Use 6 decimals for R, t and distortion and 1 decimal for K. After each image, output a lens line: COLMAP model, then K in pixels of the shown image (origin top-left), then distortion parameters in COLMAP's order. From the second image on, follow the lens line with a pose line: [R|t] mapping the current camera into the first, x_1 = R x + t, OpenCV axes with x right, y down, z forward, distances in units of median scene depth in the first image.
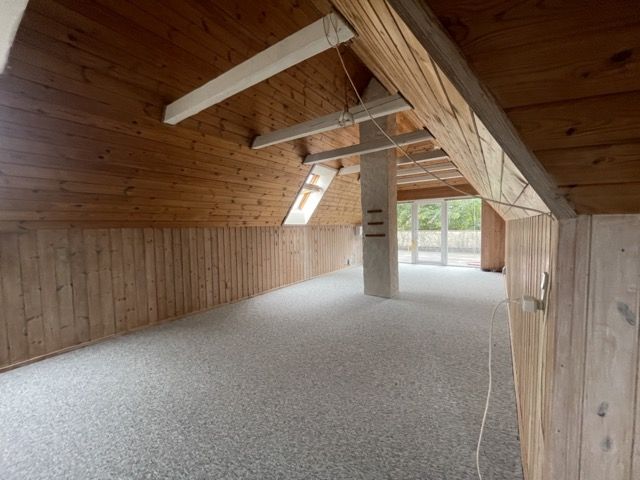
lens RADIAL K [[259.4, 0, 321.2], [0, 259.4, 242.0], [0, 0, 1]] dist [-0.000102, 0.000108]
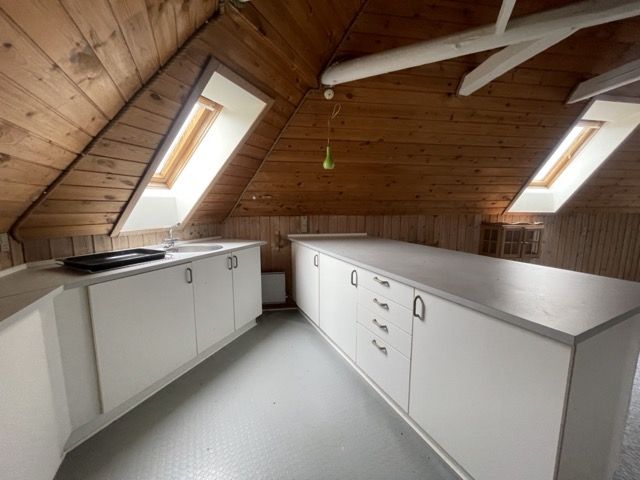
lens RADIAL K [[259.4, 0, 321.2], [0, 259.4, 242.0], [0, 0, 1]] dist [-0.000102, 0.000108]
pose [[0.689991, 0.115382, -0.714562, -0.459876], [-0.055662, 0.992748, 0.106553, 0.017932], [0.721674, -0.033747, 0.691410, -0.477594]]
